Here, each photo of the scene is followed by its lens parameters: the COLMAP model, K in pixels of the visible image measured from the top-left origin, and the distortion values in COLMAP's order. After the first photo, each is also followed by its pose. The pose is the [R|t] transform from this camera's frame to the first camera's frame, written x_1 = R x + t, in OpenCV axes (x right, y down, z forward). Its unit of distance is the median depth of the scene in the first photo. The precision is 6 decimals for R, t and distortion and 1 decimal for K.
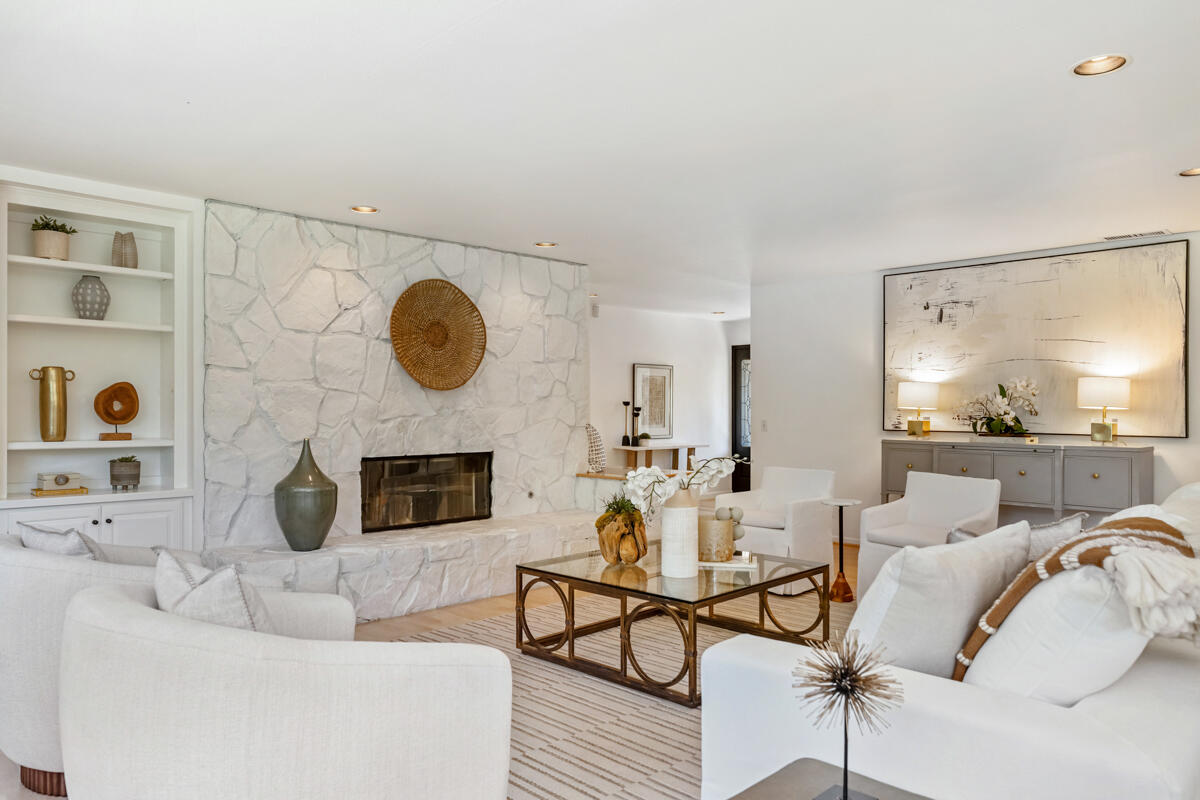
lens RADIAL K [[815.6, 0, 602.7], [0, 815.6, 402.7], [0, 0, 1]] dist [-0.003346, 0.002667]
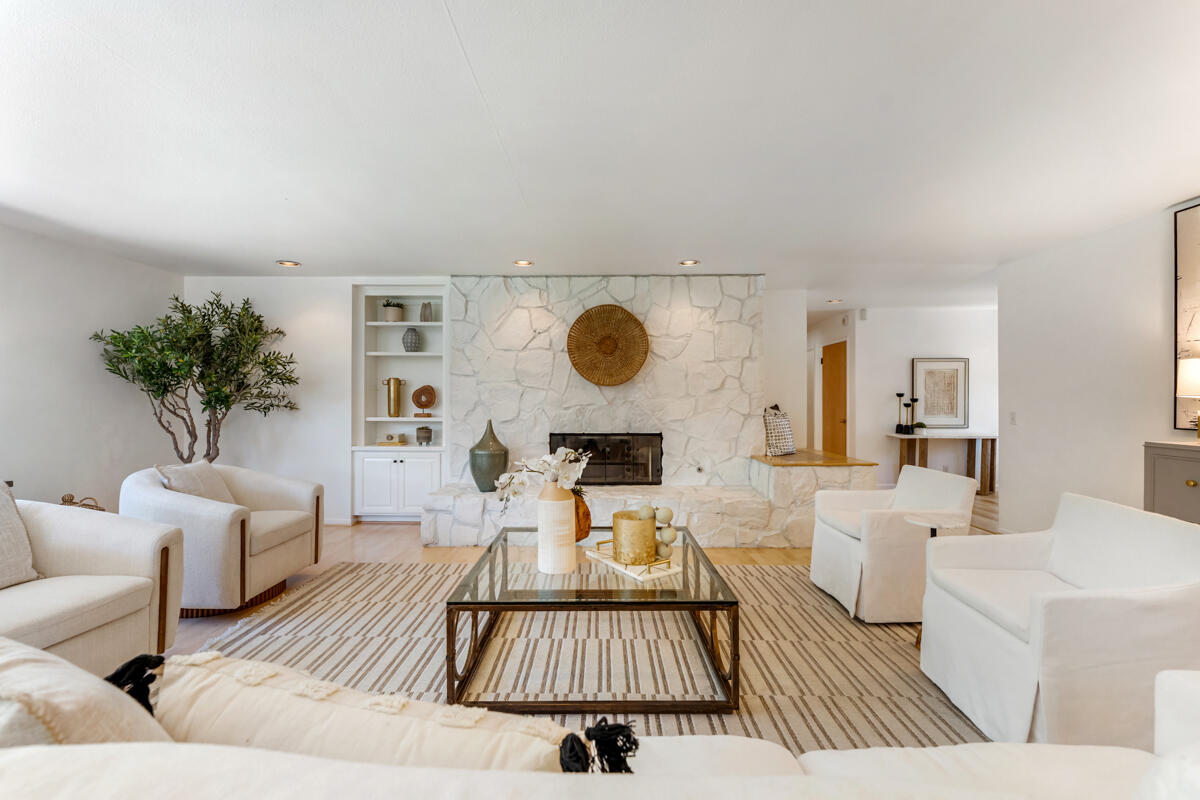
lens RADIAL K [[489.4, 0, 602.6], [0, 489.4, 398.6], [0, 0, 1]] dist [-0.001720, -0.000086]
pose [[0.695225, -0.003736, -0.718782, 0.390209], [0.006056, 0.999981, 0.000660, 0.005045], [0.718766, -0.004812, 0.695235, 0.439545]]
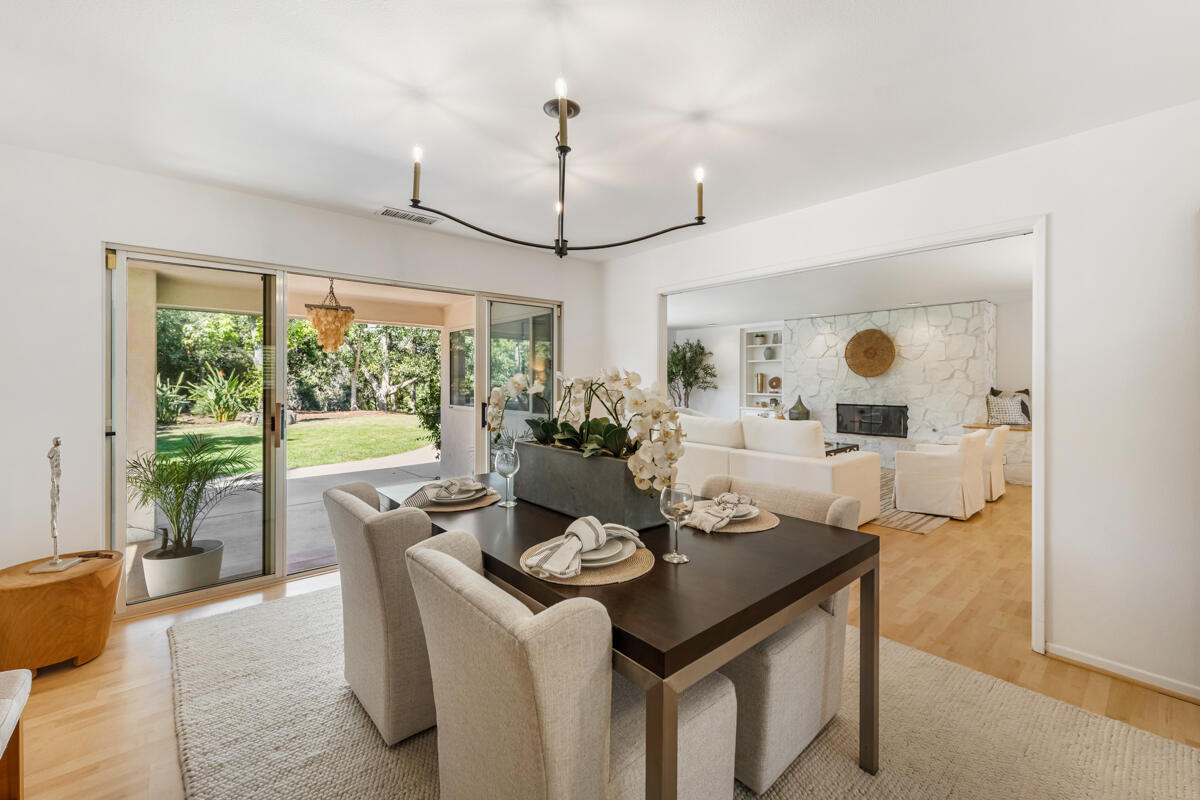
lens RADIAL K [[489.4, 0, 595.3], [0, 489.4, 378.9], [0, 0, 1]] dist [-0.001720, -0.000086]
pose [[-0.090743, -0.007479, -0.995846, 1.297970], [0.005508, 0.999953, -0.008012, -0.003246], [0.995859, -0.006212, -0.090698, 0.356619]]
